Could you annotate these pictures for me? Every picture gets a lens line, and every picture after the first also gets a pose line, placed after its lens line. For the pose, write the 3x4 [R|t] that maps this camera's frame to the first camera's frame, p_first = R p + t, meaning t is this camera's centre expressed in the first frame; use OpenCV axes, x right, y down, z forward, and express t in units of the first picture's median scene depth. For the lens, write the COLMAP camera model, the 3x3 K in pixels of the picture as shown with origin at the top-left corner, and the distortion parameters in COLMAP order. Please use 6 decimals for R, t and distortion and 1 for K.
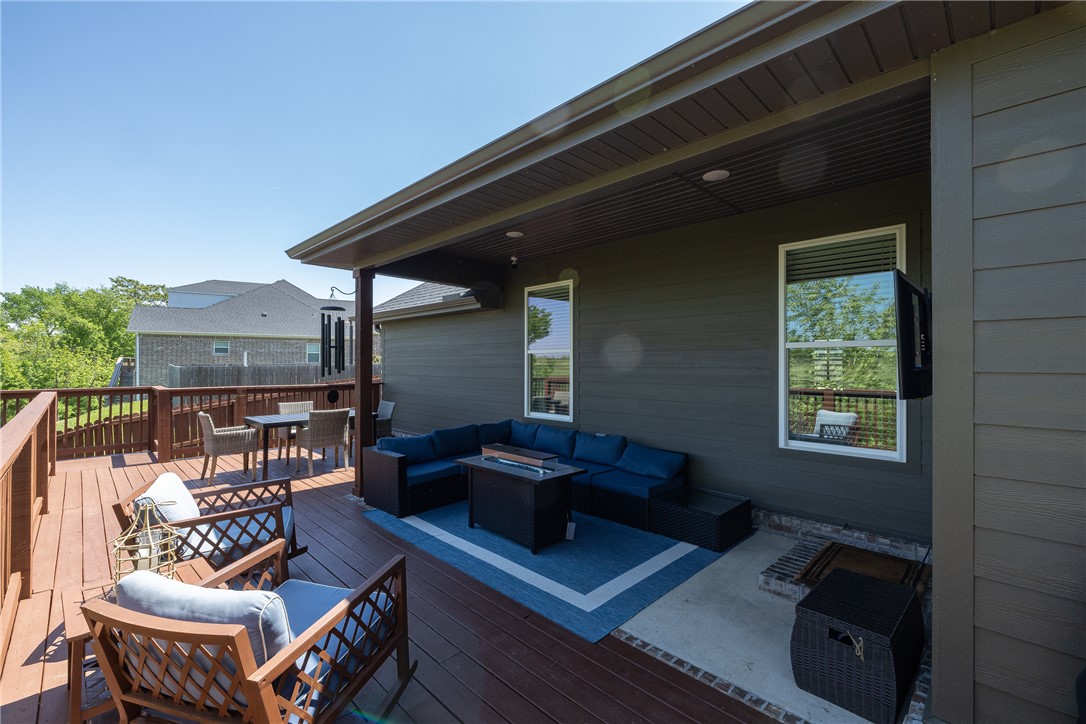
lens RADIAL K [[469.0, 0, 543.0], [0, 469.0, 362.0], [0, 0, 1]] dist [0.001190, 0.000008]
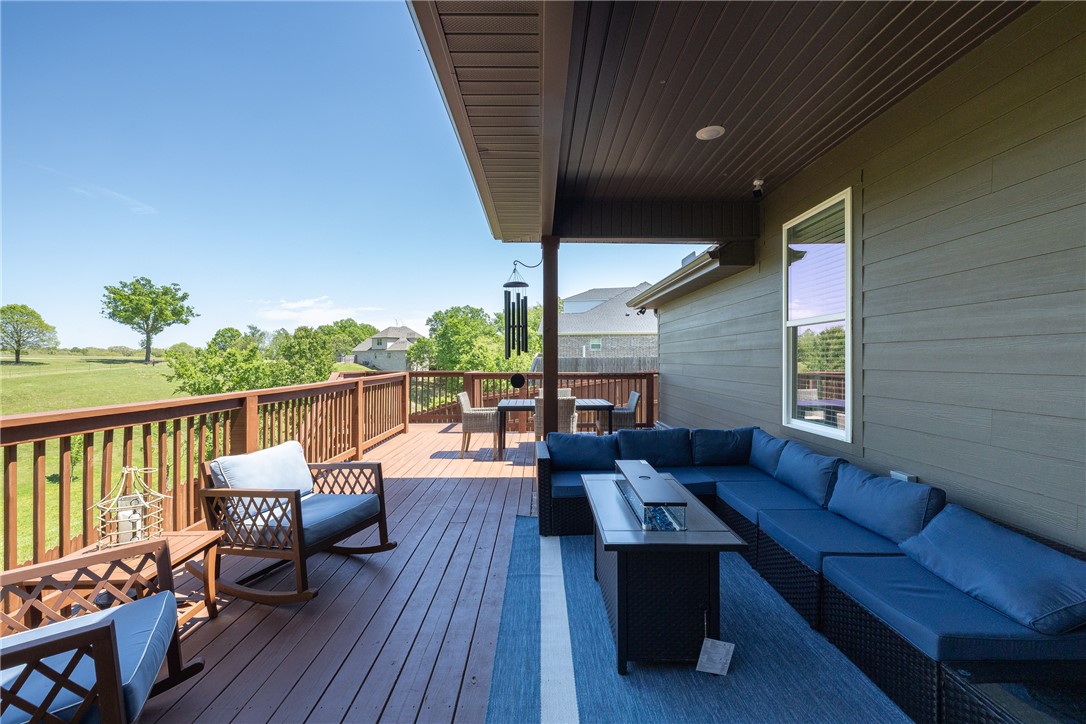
lens RADIAL K [[455.5, 0, 539.8], [0, 455.5, 361.6], [0, 0, 1]] dist [0.001139, -0.000059]
pose [[0.710035, 0.001488, -0.704165, 0.171354], [0.005147, 0.999960, 0.007303, 0.024006], [0.704148, -0.008810, 0.709999, 0.331375]]
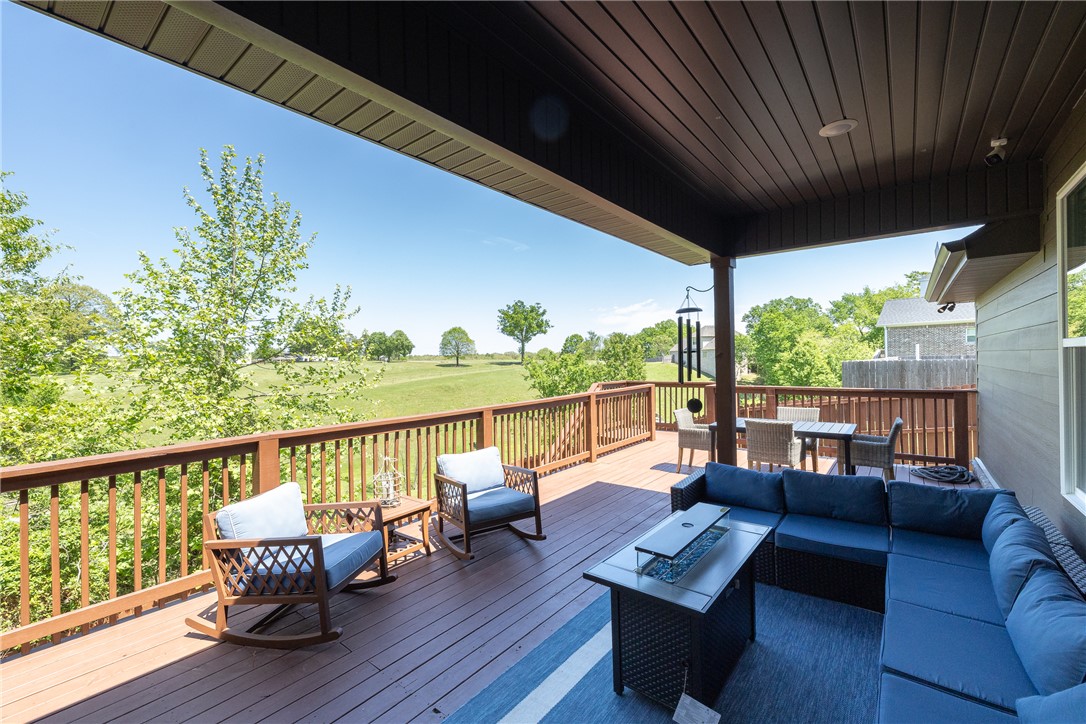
lens RADIAL K [[455.5, 0, 539.8], [0, 455.5, 361.6], [0, 0, 1]] dist [0.001139, -0.000059]
pose [[0.106478, -0.001433, -0.994314, 0.336601], [0.025462, 0.999675, 0.001286, -0.018009], [0.993989, -0.025455, 0.106480, 0.502031]]
